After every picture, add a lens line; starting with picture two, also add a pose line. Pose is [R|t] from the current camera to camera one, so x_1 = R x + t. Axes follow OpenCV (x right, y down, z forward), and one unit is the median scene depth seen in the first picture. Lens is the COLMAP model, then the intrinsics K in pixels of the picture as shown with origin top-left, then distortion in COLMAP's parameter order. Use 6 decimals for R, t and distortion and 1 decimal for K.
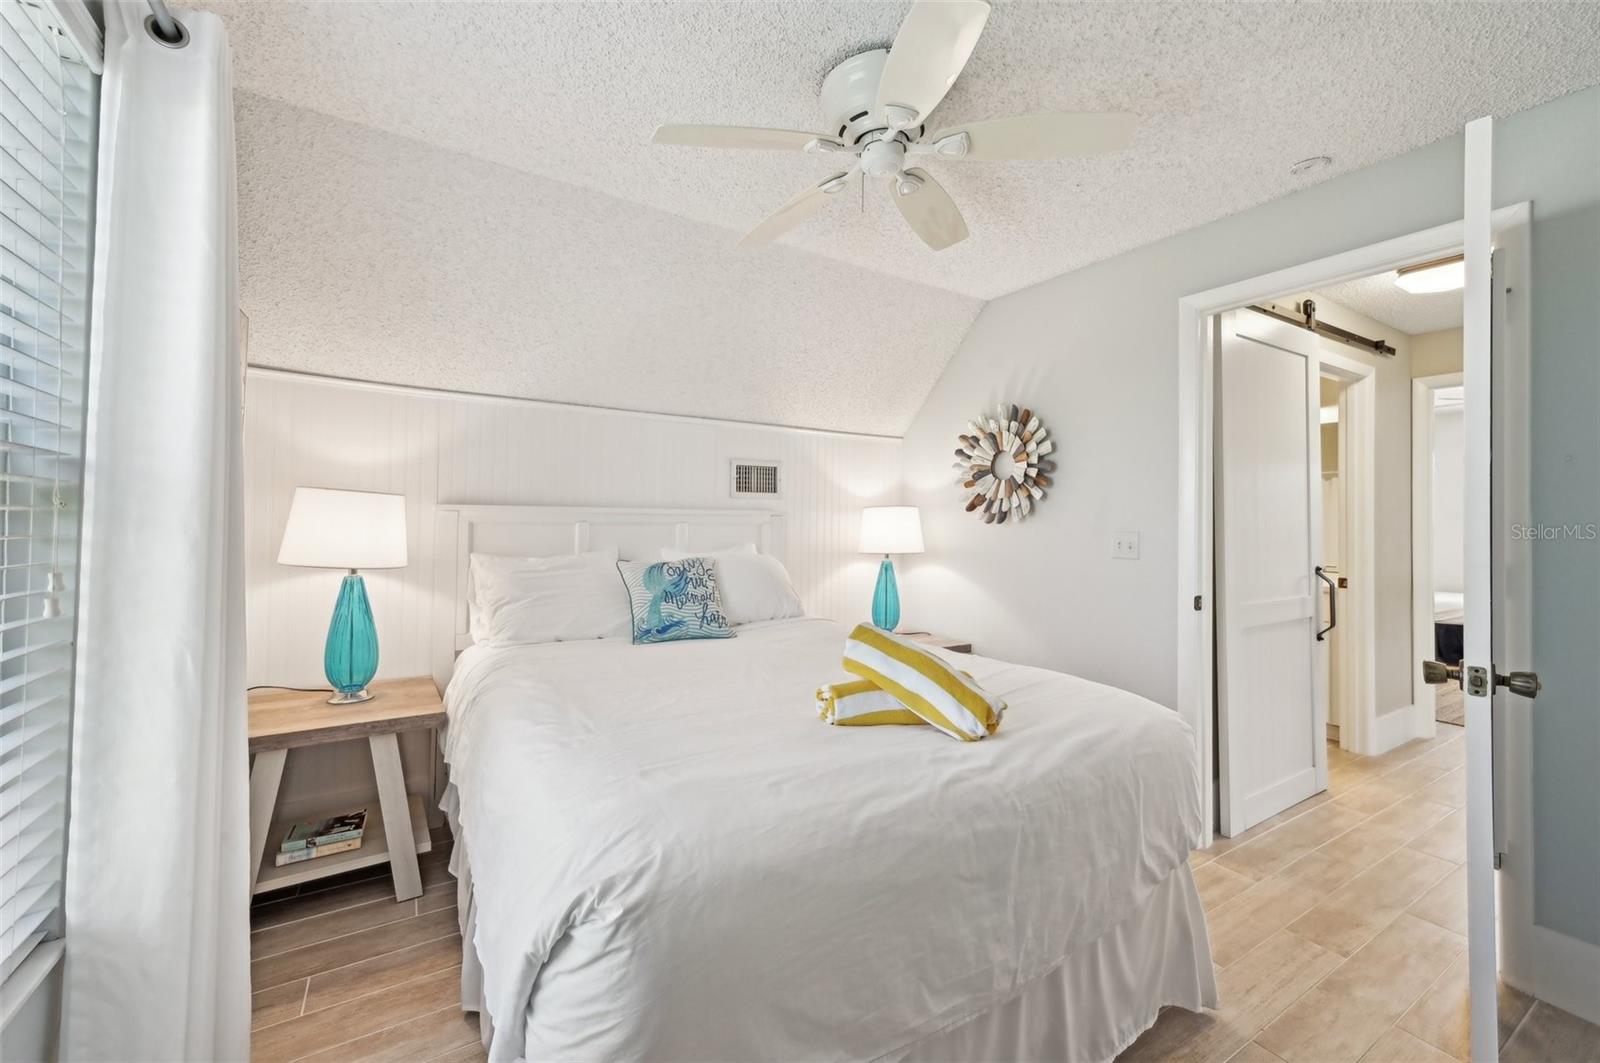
lens RADIAL K [[639.7, 0, 796.3], [0, 639.7, 521.3], [0, 0, 1]] dist [0.003193, -0.001685]
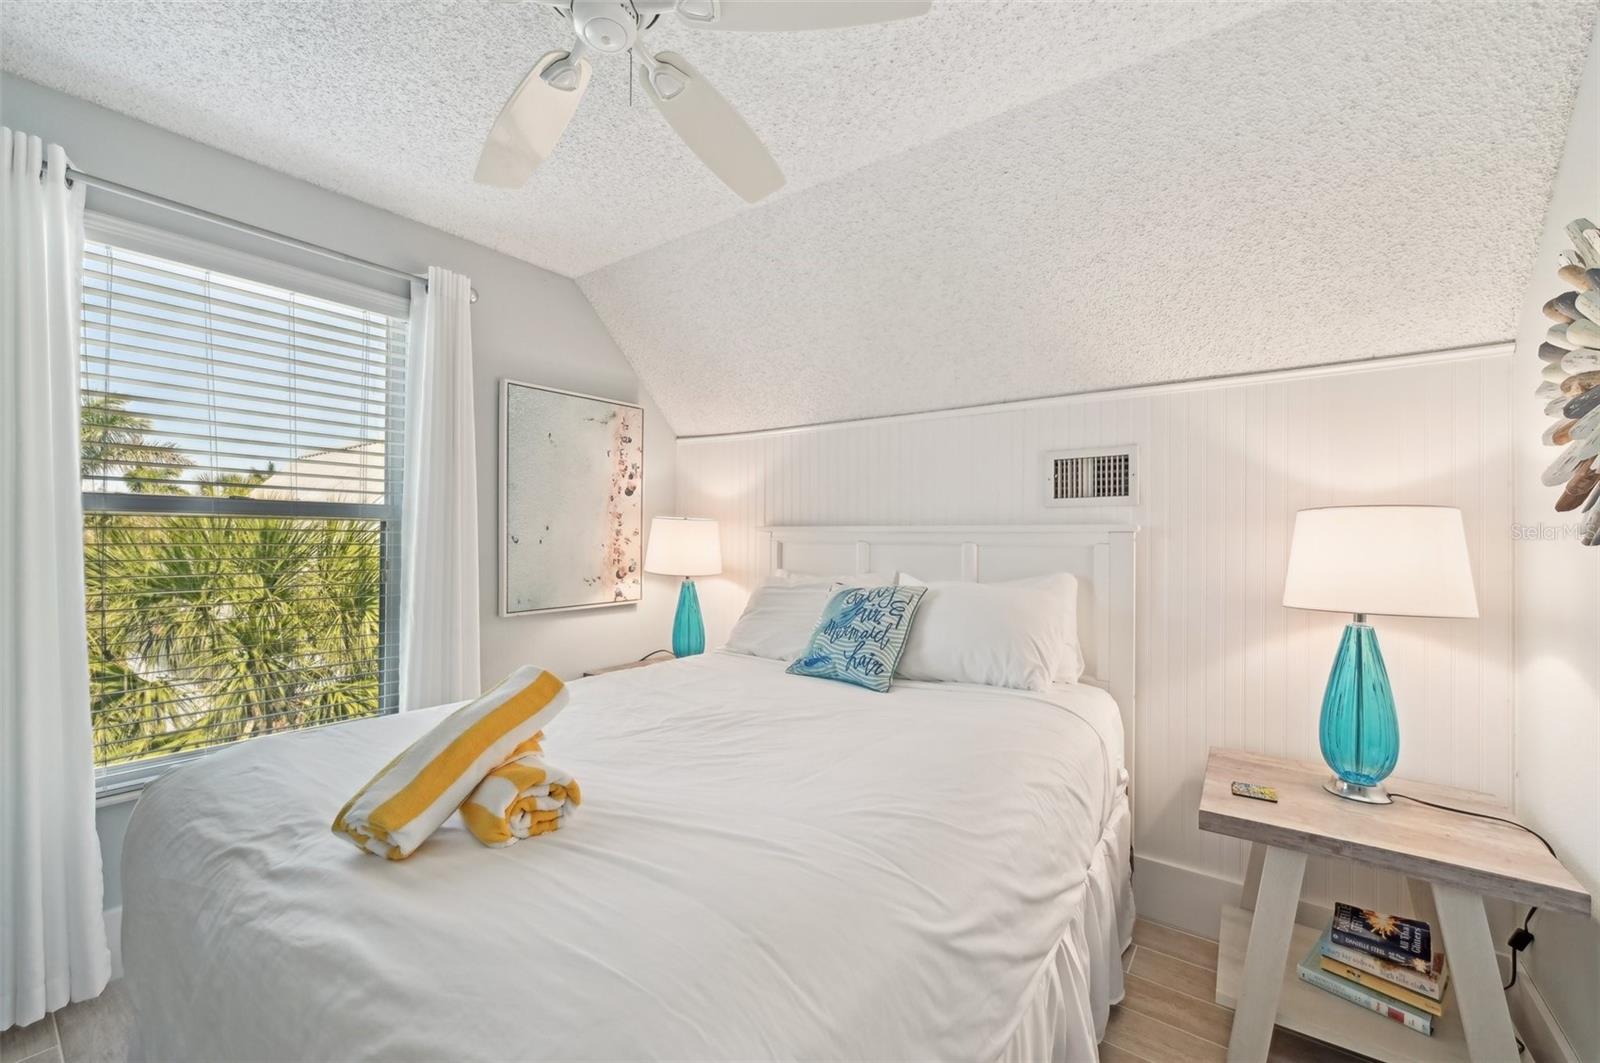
lens RADIAL K [[639.7, 0, 794.9], [0, 639.7, 541.2], [0, 0, 1]] dist [0.003193, -0.001685]
pose [[0.355640, 0.000816, -0.934623, 0.523964], [0.001146, 0.999998, 0.001309, -0.000796], [0.934622, -0.001536, 0.355638, 0.561760]]
